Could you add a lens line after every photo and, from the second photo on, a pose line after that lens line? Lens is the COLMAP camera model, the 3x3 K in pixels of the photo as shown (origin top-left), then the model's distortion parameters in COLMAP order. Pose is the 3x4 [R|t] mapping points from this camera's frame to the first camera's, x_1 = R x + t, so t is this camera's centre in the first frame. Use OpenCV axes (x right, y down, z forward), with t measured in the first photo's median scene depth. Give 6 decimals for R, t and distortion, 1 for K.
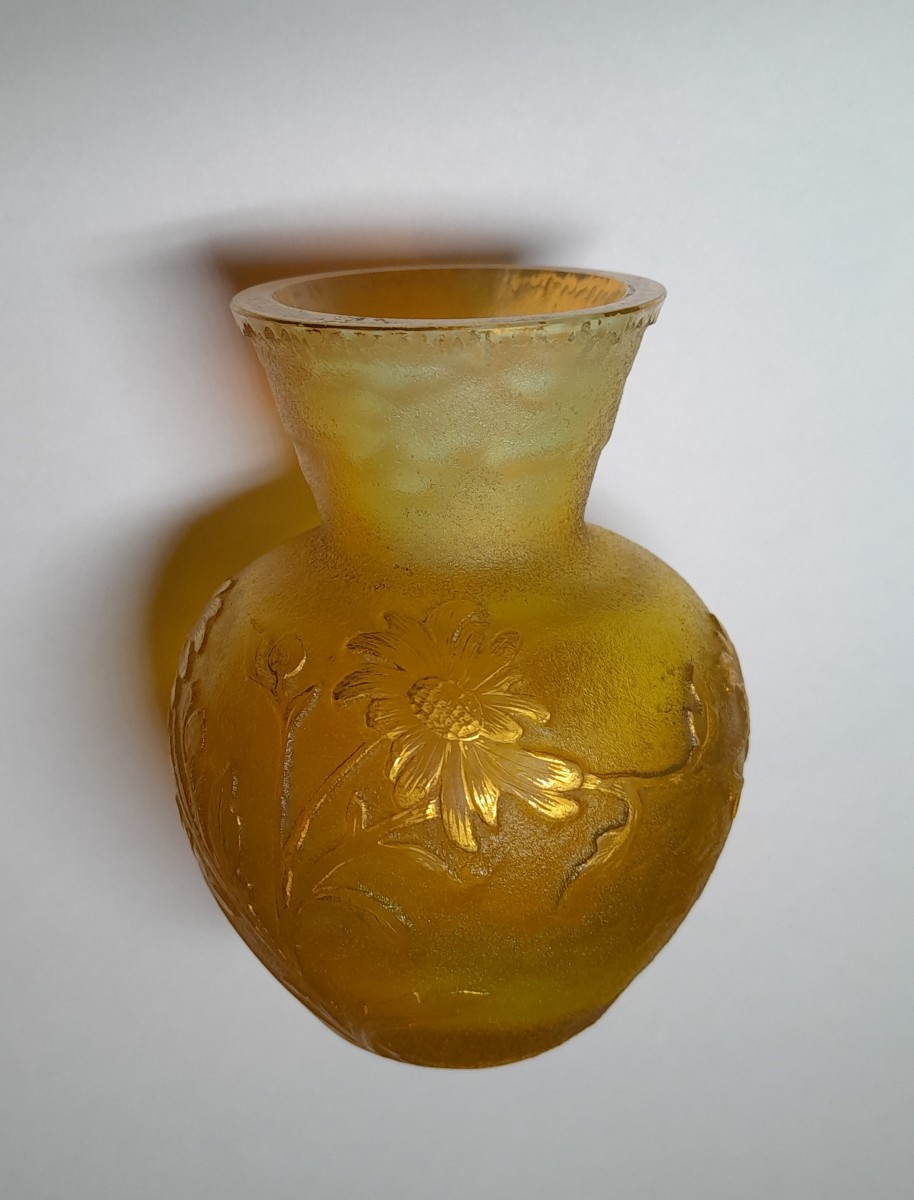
lens RADIAL K [[1102.3, 0, 463.6], [0, 1102.3, 603.0], [0, 0, 1]] dist [0.064124, 0.000000]
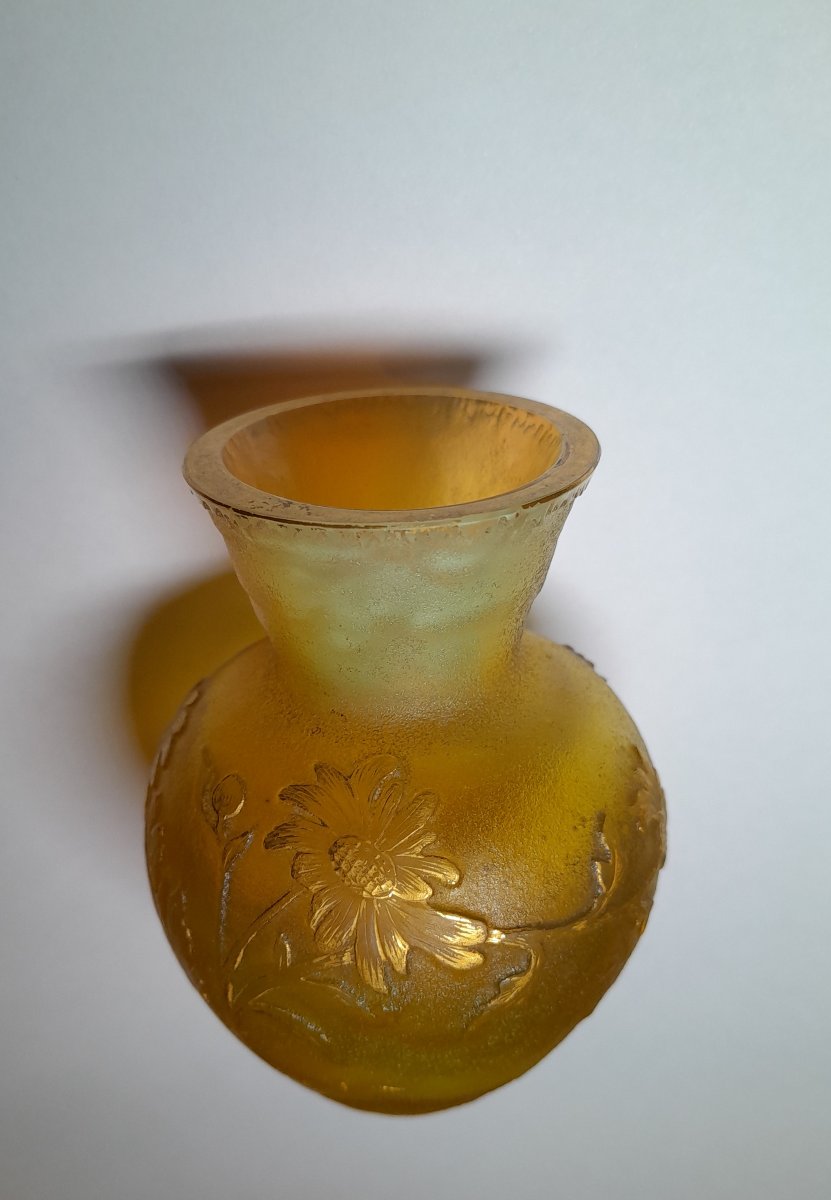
lens RADIAL K [[932.2, 0, 441.6], [0, 932.2, 631.8], [0, 0, 1]] dist [0.009107, 0.000370]
pose [[0.996642, 0.037499, -0.072785, 0.114599], [-0.027726, 0.991006, 0.130917, -0.245992], [0.077039, -0.128459, 0.988718, 0.124349]]
